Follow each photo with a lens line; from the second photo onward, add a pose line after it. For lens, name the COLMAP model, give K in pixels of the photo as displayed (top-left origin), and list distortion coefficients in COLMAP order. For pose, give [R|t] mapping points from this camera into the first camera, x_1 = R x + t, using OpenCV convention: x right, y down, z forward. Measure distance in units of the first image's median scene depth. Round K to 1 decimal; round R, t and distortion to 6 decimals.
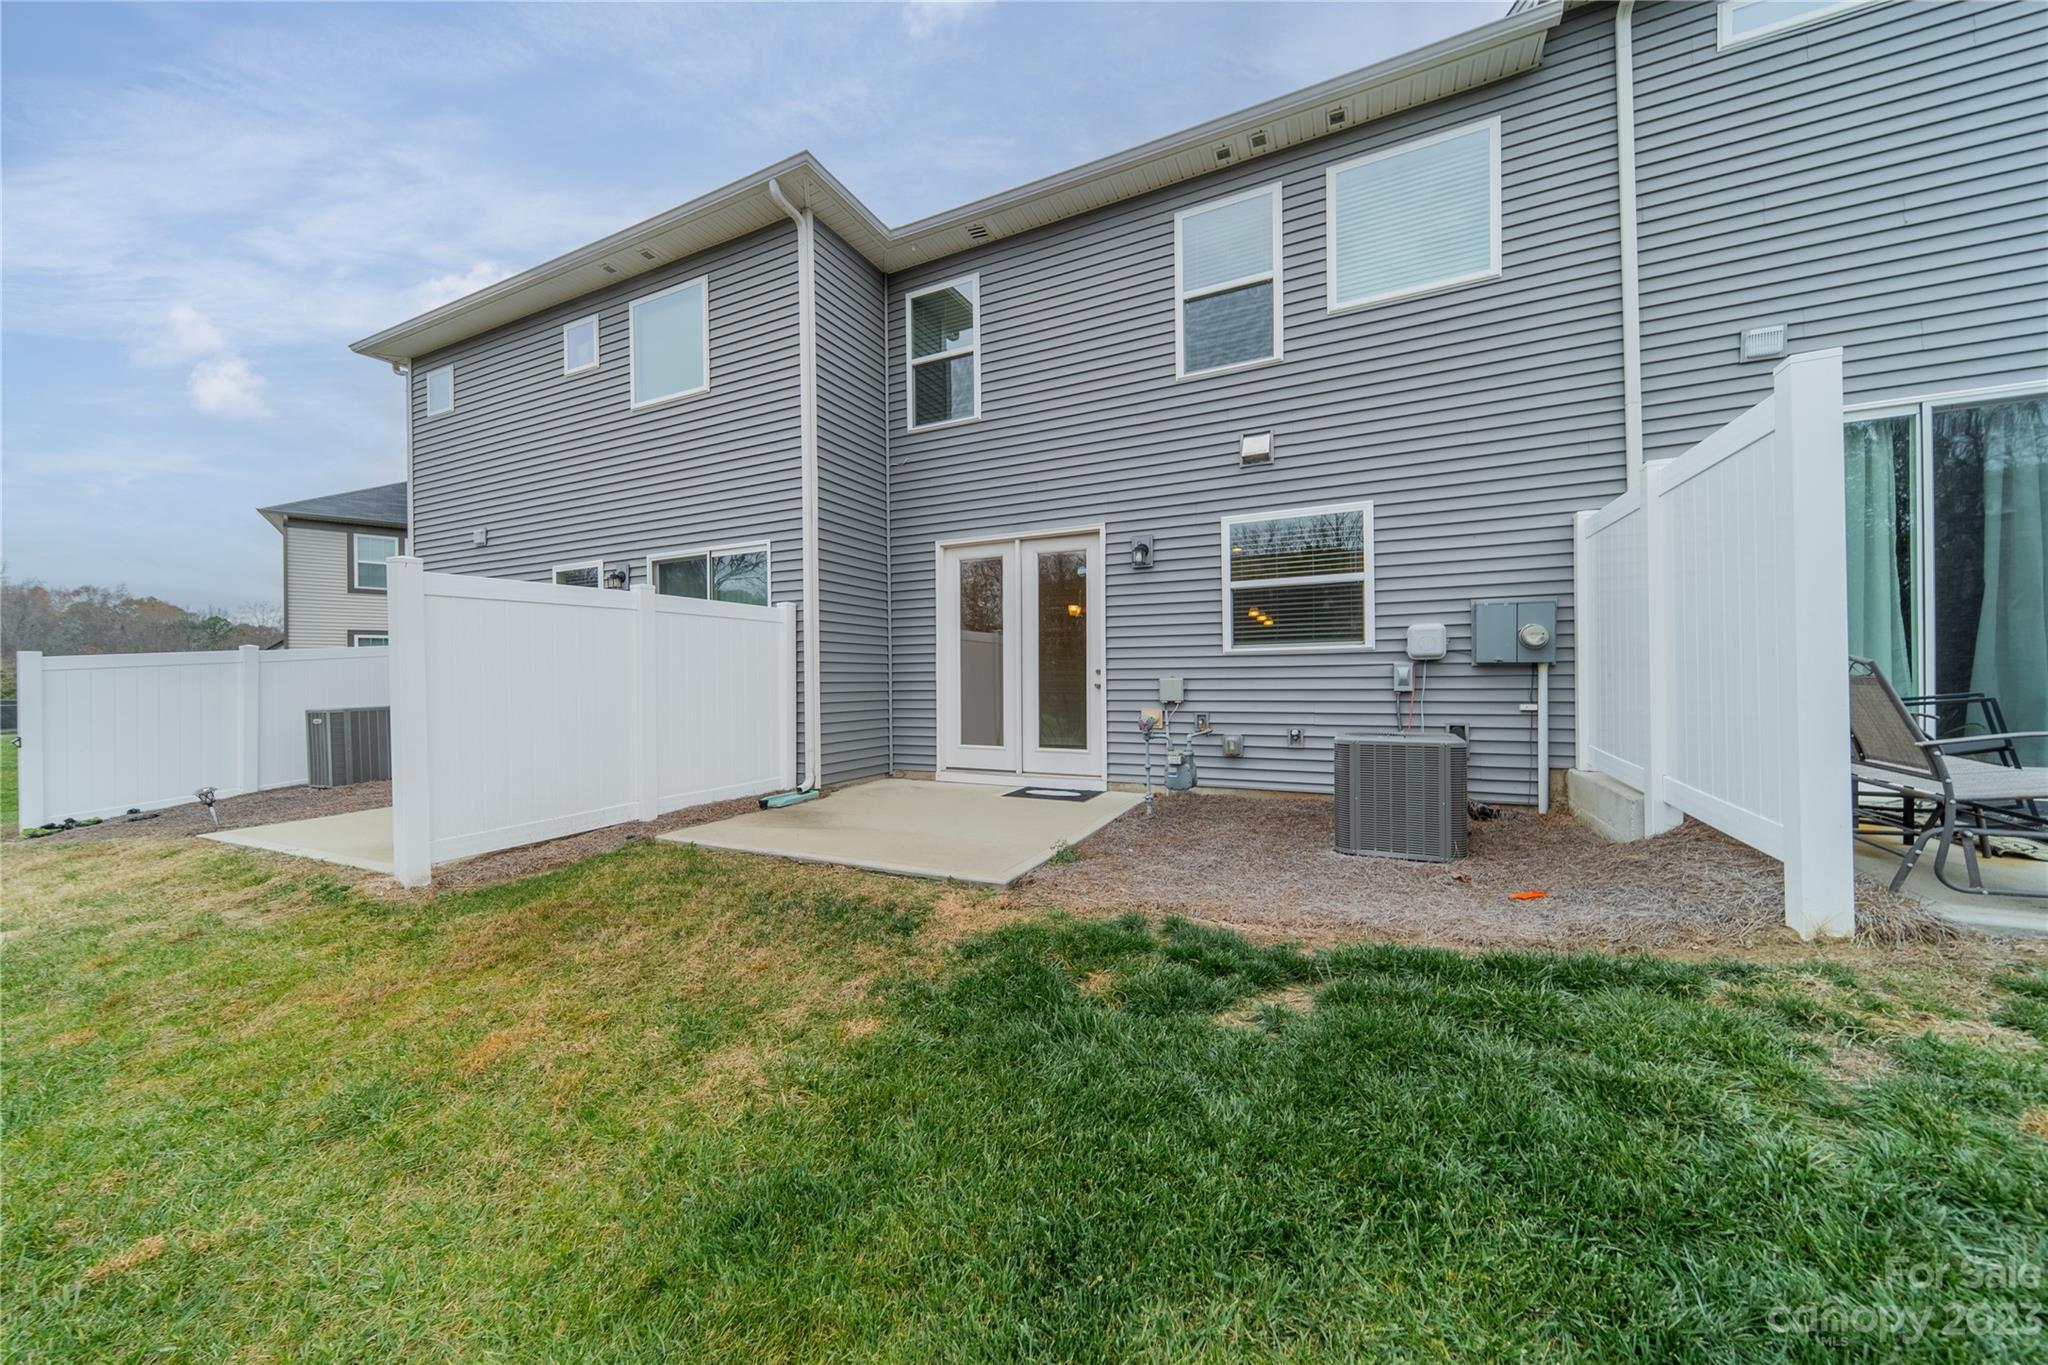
lens RADIAL K [[713.3, 0, 1026.5], [0, 713.3, 680.1], [0, 0, 1]] dist [0.006490, -0.000027]
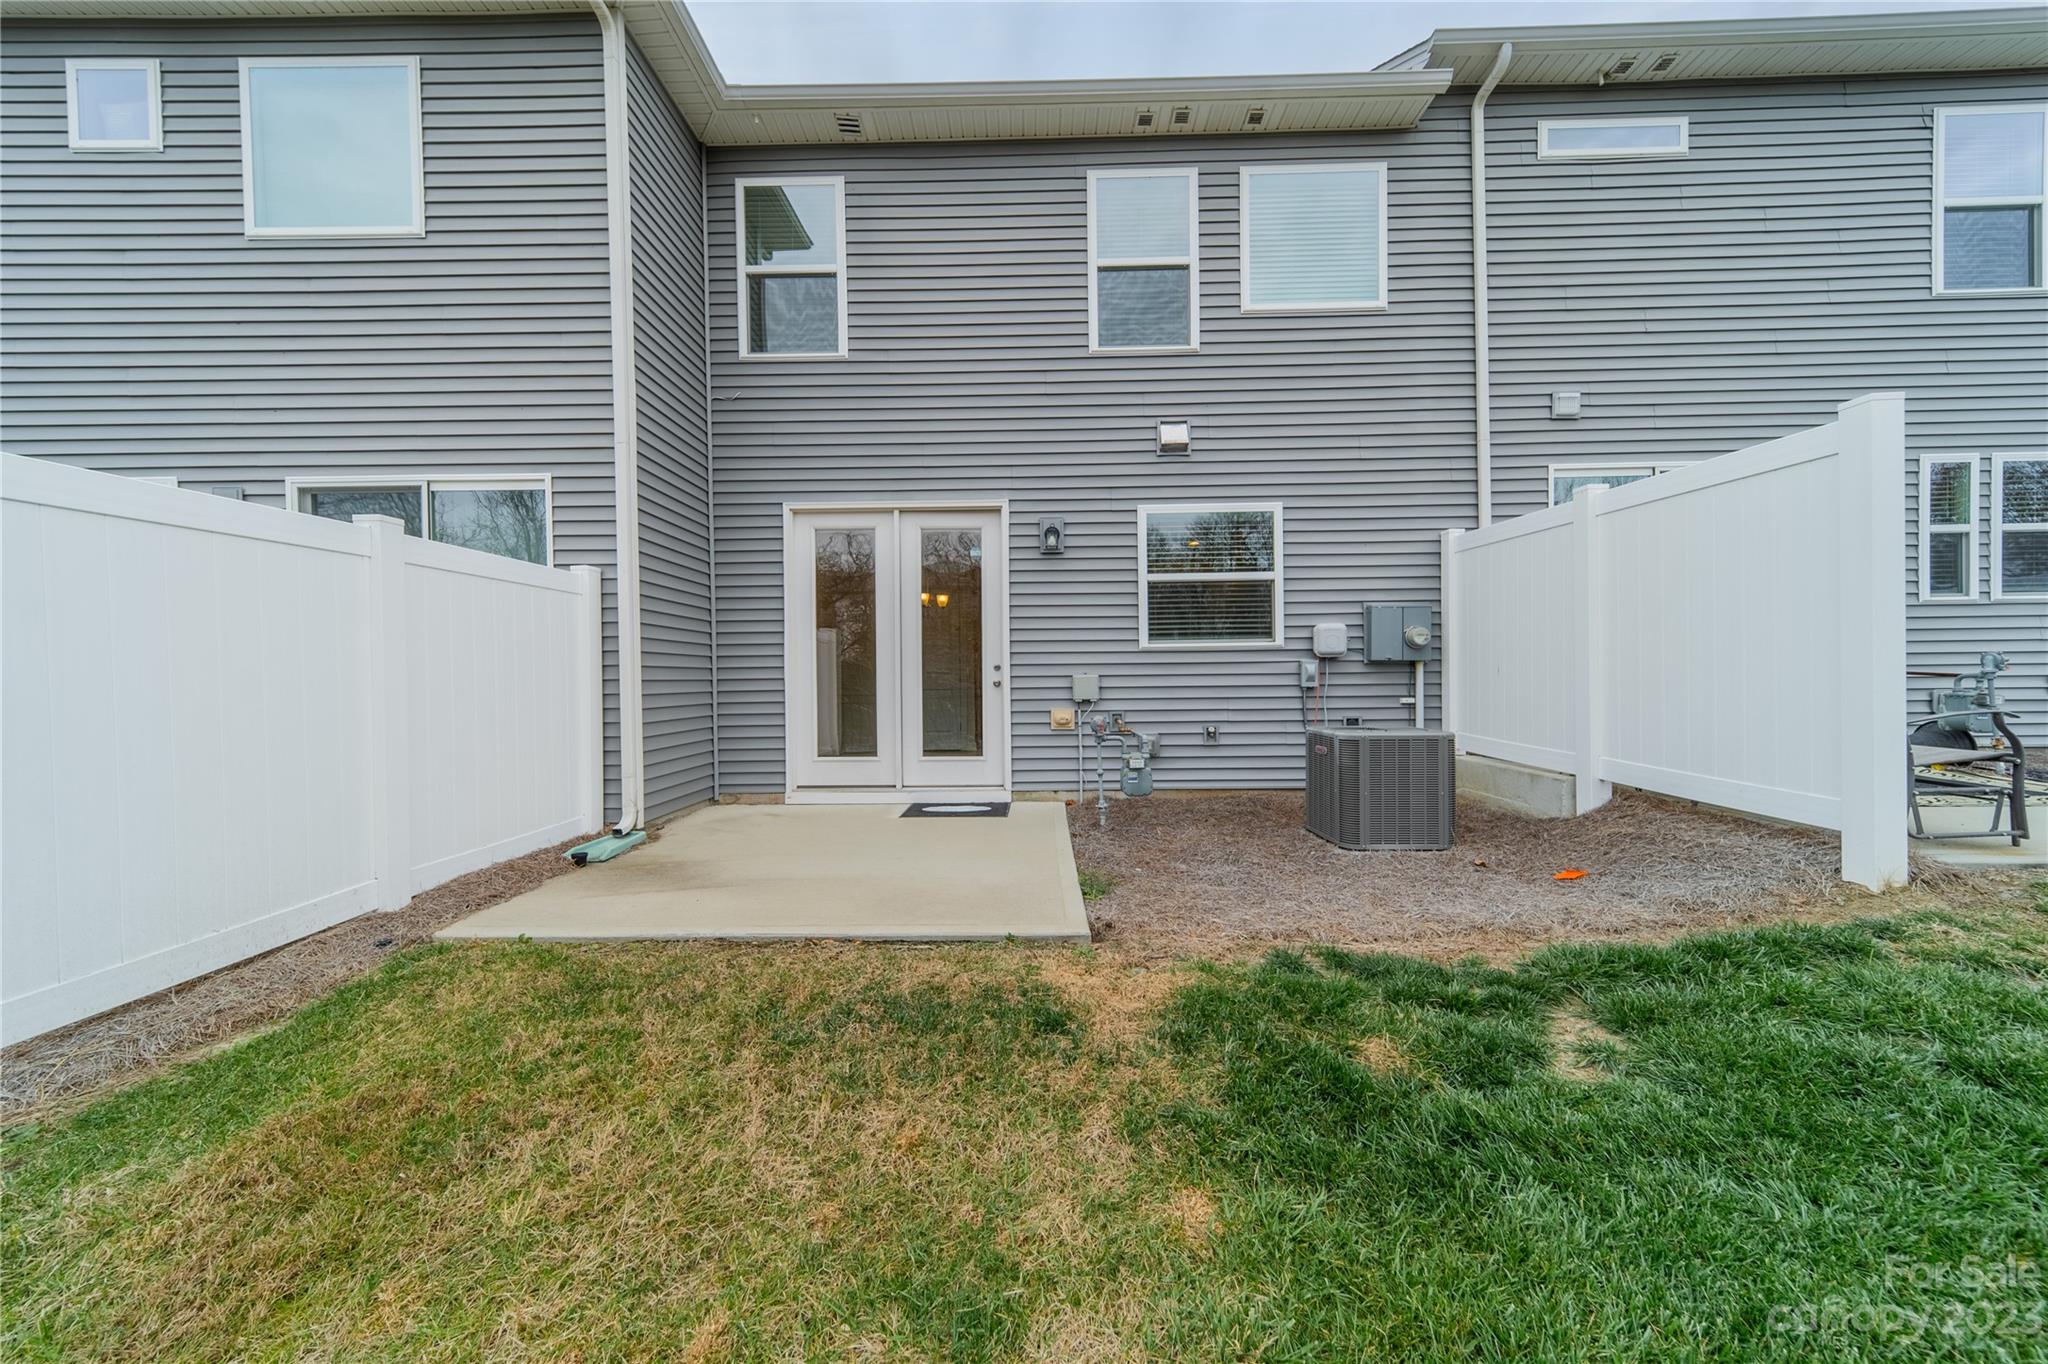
lens RADIAL K [[713.3, 0, 1025.5], [0, 713.3, 685.1], [0, 0, 1]] dist [0.006490, -0.000027]
pose [[0.907537, -0.004558, 0.419947, -0.282354], [0.001713, 0.999973, 0.007153, 0.004270], [-0.419968, -0.005772, 0.907520, 0.214299]]
